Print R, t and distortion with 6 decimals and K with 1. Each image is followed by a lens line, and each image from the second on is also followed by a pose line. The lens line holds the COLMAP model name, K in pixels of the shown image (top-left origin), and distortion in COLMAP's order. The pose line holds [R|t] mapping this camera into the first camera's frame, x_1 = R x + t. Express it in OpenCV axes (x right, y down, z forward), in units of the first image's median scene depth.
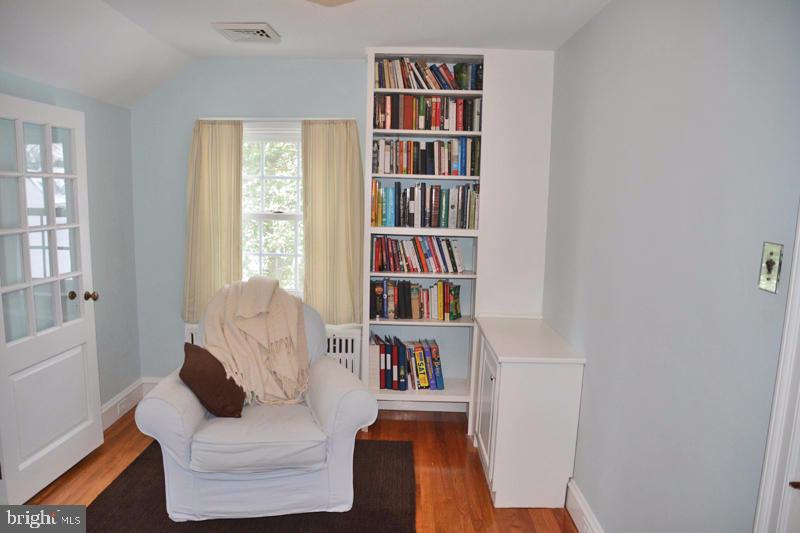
lens RADIAL K [[563.6, 0, 393.8], [0, 563.6, 268.4], [0, 0, 1]] dist [-0.125288, 0.072522]
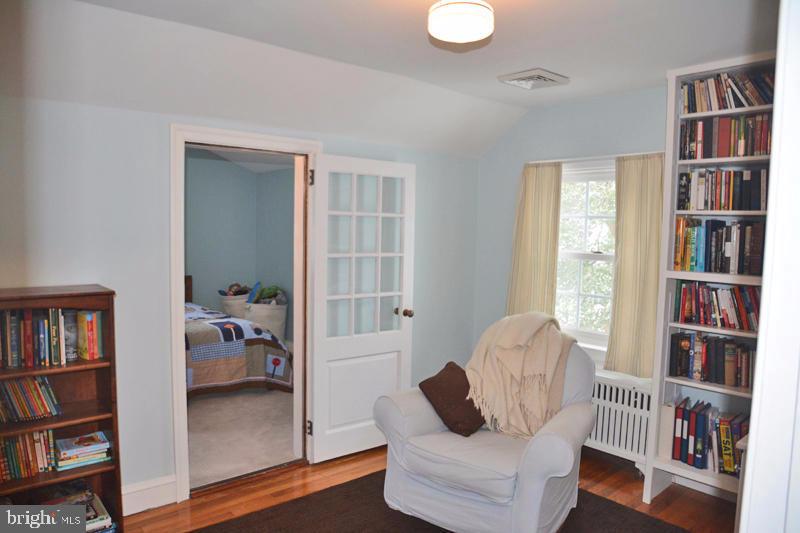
lens RADIAL K [[563.6, 0, 400.1], [0, 563.6, 270.3], [0, 0, 1]] dist [-0.125288, 0.072522]
pose [[0.679704, 0.047032, -0.731977, 0.295349], [-0.106193, 0.993738, -0.034759, 0.000964], [0.725759, 0.101357, 0.680442, 0.105273]]
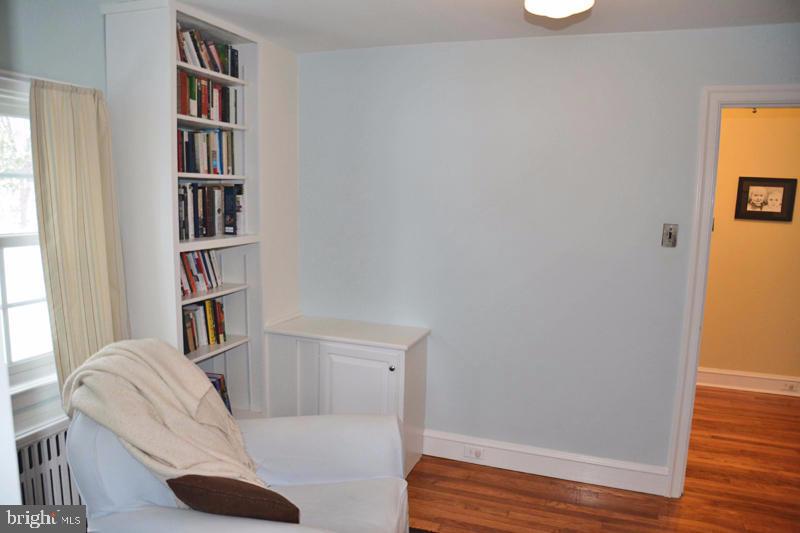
lens RADIAL K [[563.6, 0, 399.3], [0, 563.6, 266.6], [0, 0, 1]] dist [-0.125288, 0.072522]
pose [[0.317015, -0.146269, 0.937074, -0.618753], [0.113122, 0.986814, 0.115763, -0.093312], [-0.941650, 0.069305, 0.329381, 0.471491]]
